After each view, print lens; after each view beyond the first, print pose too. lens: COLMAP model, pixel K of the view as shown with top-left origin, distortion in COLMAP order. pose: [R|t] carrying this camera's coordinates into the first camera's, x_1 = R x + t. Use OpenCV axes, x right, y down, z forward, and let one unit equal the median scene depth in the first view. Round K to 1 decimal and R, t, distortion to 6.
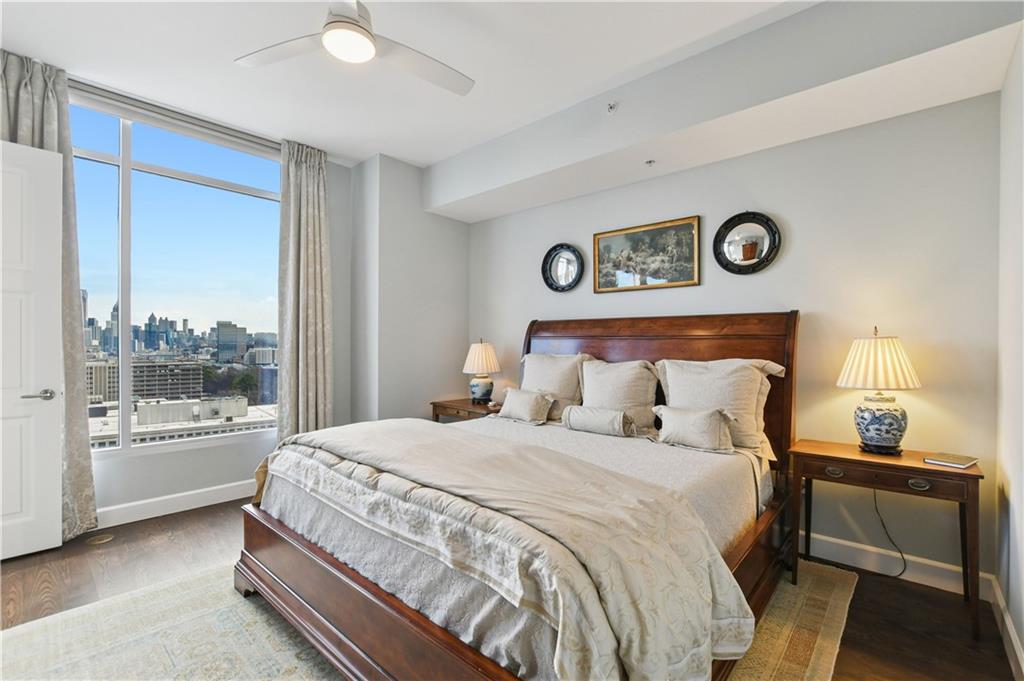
lens RADIAL K [[455.8, 0, 505.0], [0, 455.8, 346.9], [0, 0, 1]] dist [-0.020231, 0.002757]
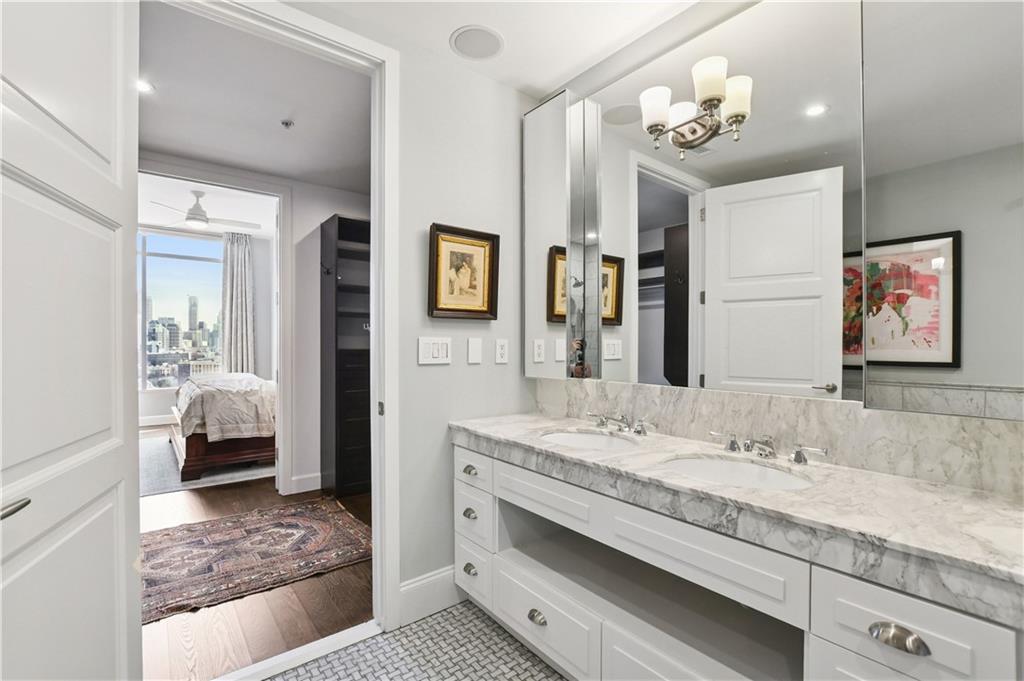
lens RADIAL K [[455.8, 0, 511.9], [0, 455.8, 339.5], [0, 0, 1]] dist [-0.020231, 0.002757]
pose [[0.989628, -0.011067, -0.143226, 0.936389], [0.009605, 0.999895, -0.010896, 0.020800], [0.143331, 0.009407, 0.989630, -0.666060]]
